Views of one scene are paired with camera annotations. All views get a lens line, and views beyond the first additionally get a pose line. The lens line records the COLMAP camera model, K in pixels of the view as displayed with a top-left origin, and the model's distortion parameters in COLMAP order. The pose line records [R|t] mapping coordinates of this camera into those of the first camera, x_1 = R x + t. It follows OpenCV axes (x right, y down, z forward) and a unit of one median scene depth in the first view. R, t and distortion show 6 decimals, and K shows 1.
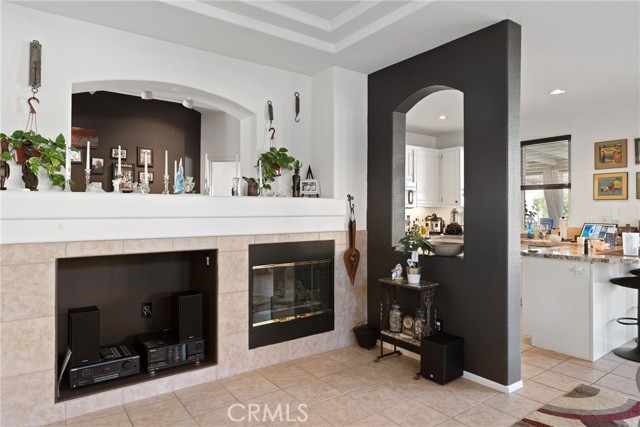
lens RADIAL K [[387.6, 0, 303.8], [0, 387.6, 209.7], [0, 0, 1]] dist [-0.028501, 0.000087]
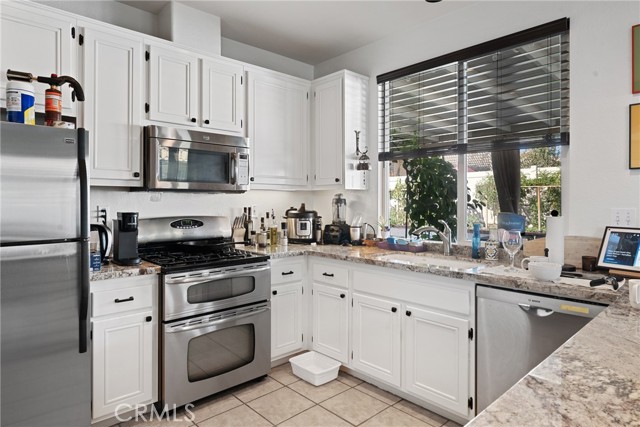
lens RADIAL K [[368.1, 0, 315.0], [0, 368.1, 200.6], [0, 0, 1]] dist [0.006199, 0.000425]
pose [[0.991641, -0.004493, 0.128949, 0.395694], [0.003821, 0.999978, 0.005461, 0.004483], [-0.128970, -0.004922, 0.991636, 0.682647]]
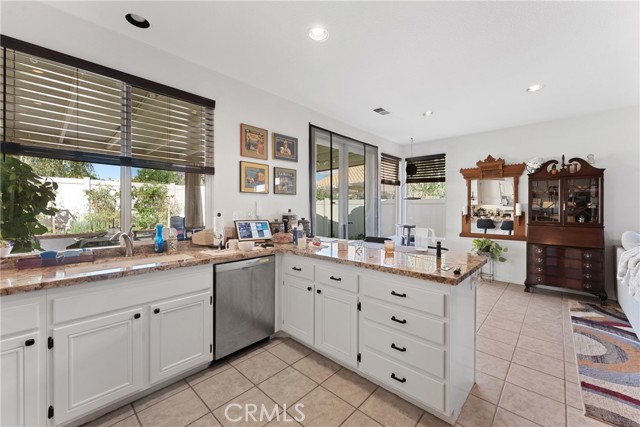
lens RADIAL K [[262.2, 0, 321.1], [0, 262.2, 211.4], [0, 0, 1]] dist [-0.001064, 0.000006]
pose [[-0.199485, -0.015764, 0.979774, 0.174094], [-0.007730, 0.999865, 0.014513, 0.006628], [-0.979870, -0.004678, -0.199579, 0.985037]]
